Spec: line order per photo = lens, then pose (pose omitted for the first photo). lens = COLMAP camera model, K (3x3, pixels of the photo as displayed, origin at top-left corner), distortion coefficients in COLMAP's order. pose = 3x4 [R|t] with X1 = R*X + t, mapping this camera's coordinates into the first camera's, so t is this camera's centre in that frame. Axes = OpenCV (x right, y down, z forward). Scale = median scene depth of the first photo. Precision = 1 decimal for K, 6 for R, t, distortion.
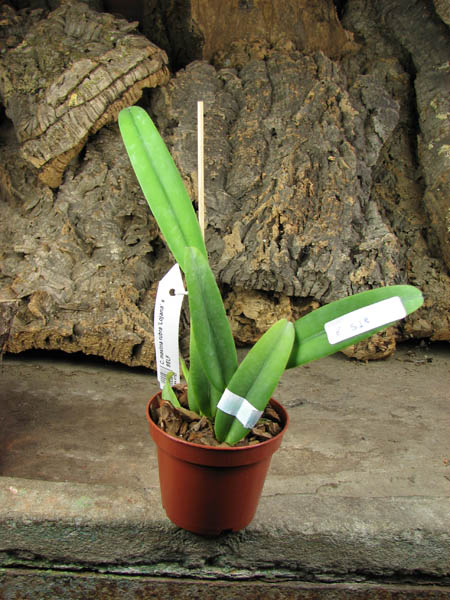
lens RADIAL K [[645.5, 0, 210.3], [0, 645.5, 279.5], [0, 0, 1]] dist [-0.121566, 0.000000]
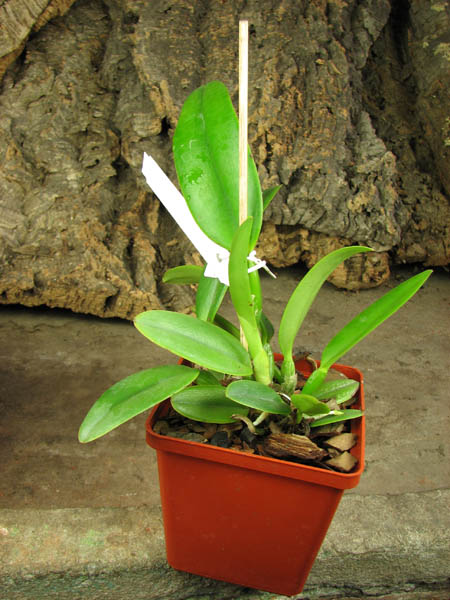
lens RADIAL K [[645.5, 0, 206.8], [0, 645.5, 279.3], [0, 0, 1]] dist [-0.121566, 0.000000]
pose [[0.993590, -0.041567, 0.105122, -0.067418], [0.020809, 0.981302, 0.191346, -0.071209], [-0.111110, -0.187932, 0.975877, 0.134547]]
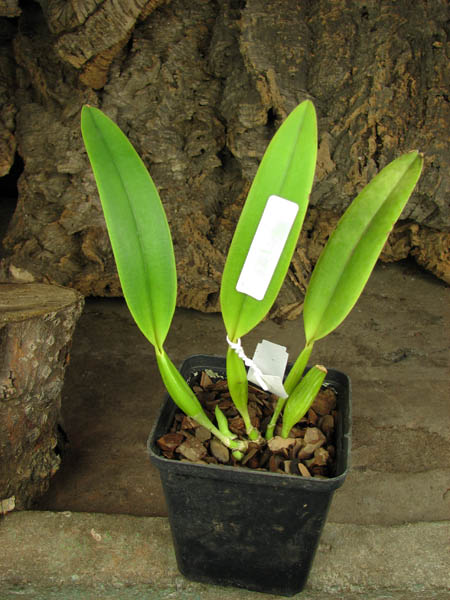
lens RADIAL K [[645.5, 0, 215.1], [0, 645.5, 282.2], [0, 0, 1]] dist [-0.121566, 0.000000]
pose [[0.998343, -0.019615, -0.054090, -0.056622], [0.032111, 0.970013, 0.240924, -0.102941], [0.047743, -0.242262, 0.969036, 0.152555]]
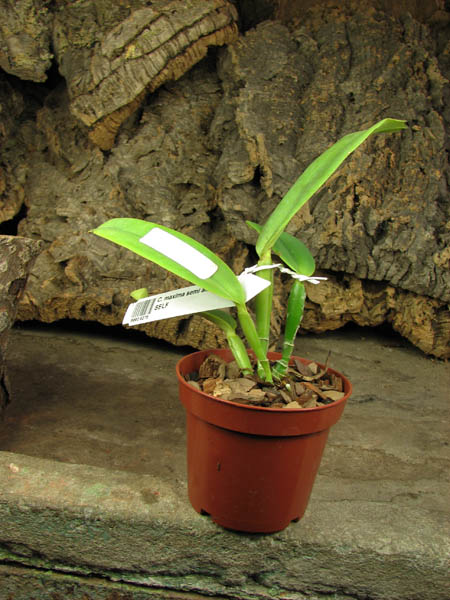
lens RADIAL K [[645.5, 0, 216.2], [0, 645.5, 278.1], [0, 0, 1]] dist [-0.121566, 0.000000]
pose [[0.995037, 0.054584, -0.083197, -0.001043], [-0.056173, 0.998278, -0.016885, 0.050130], [0.082132, 0.021475, 0.996390, 0.117010]]
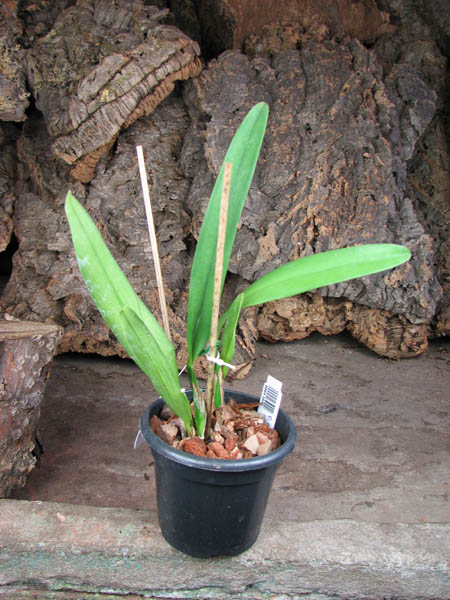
lens RADIAL K [[645.5, 0, 211.2], [0, 645.5, 278.8], [0, 0, 1]] dist [-0.121566, 0.000000]
pose [[0.999458, 0.003866, -0.032683, -0.018017], [-0.001539, 0.997480, 0.070927, -0.071960], [0.032875, -0.070838, 0.996946, 0.000359]]
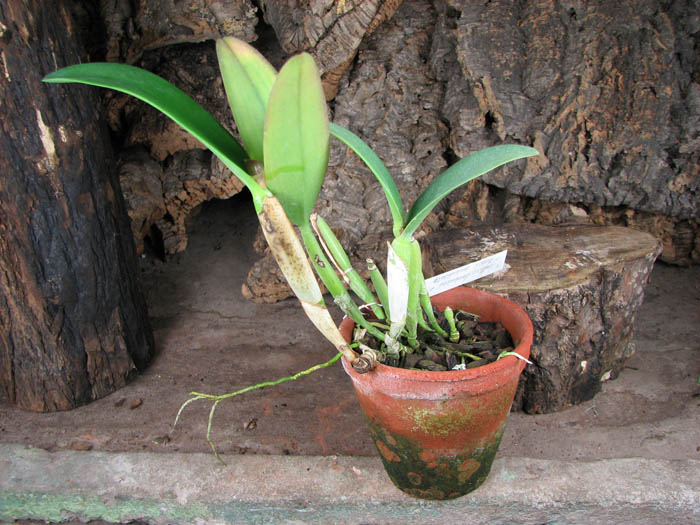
lens RADIAL K [[753.1, 0, 351.7], [0, 753.1, 272.6], [0, 0, 1]] dist [-0.121566, 0.000000]
pose [[0.978805, -0.067400, -0.193386, -0.025864], [0.112095, 0.966601, 0.230471, -0.163939], [0.171394, -0.247264, 0.953669, -0.085967]]
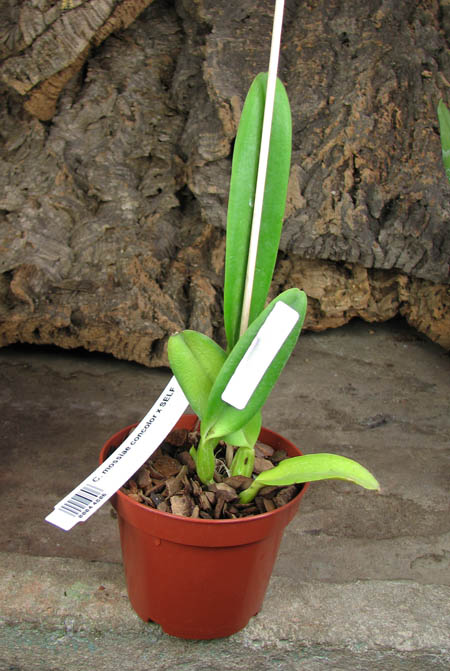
lens RADIAL K [[792.8, 0, 175.1], [0, 792.8, 281.4], [0, 0, 1]] dist [-0.122953, 0.000000]
pose [[0.995173, -0.000131, -0.098135, -0.005087], [0.008026, 0.996758, 0.080056, -0.031471], [0.097807, -0.080457, 0.991948, 0.100542]]
